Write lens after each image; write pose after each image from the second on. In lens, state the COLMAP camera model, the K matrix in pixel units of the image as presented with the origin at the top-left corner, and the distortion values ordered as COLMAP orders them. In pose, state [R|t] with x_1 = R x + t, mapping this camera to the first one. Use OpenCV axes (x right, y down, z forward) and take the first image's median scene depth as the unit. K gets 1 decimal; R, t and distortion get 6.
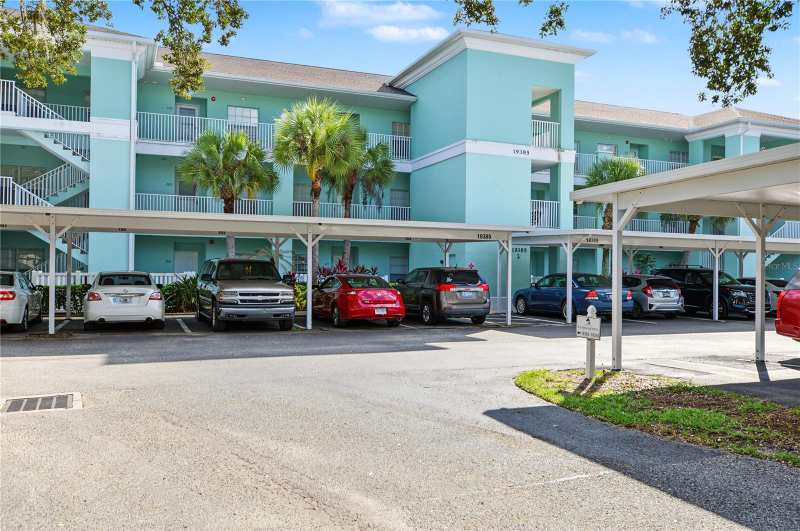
lens RADIAL K [[711.6, 0, 400.0], [0, 711.6, 265.5], [0, 0, 1]] dist [0.000788, -0.000125]
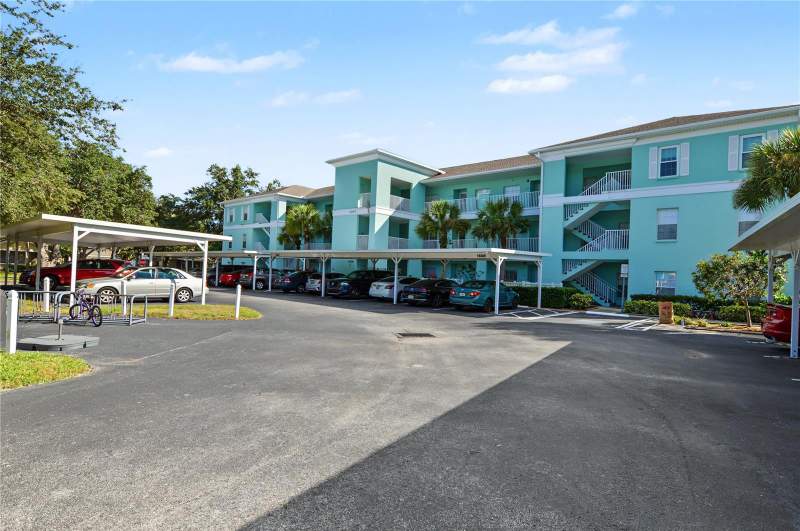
lens RADIAL K [[471.2, 0, 400.0], [0, 471.2, 265.5], [0, 0, 1]] dist [0.000313, 0.000002]
pose [[0.388942, -0.011819, -0.921186, 1.251921], [-0.037513, 0.998885, -0.028655, 0.019420], [0.920498, 0.045702, 0.388065, 0.559243]]
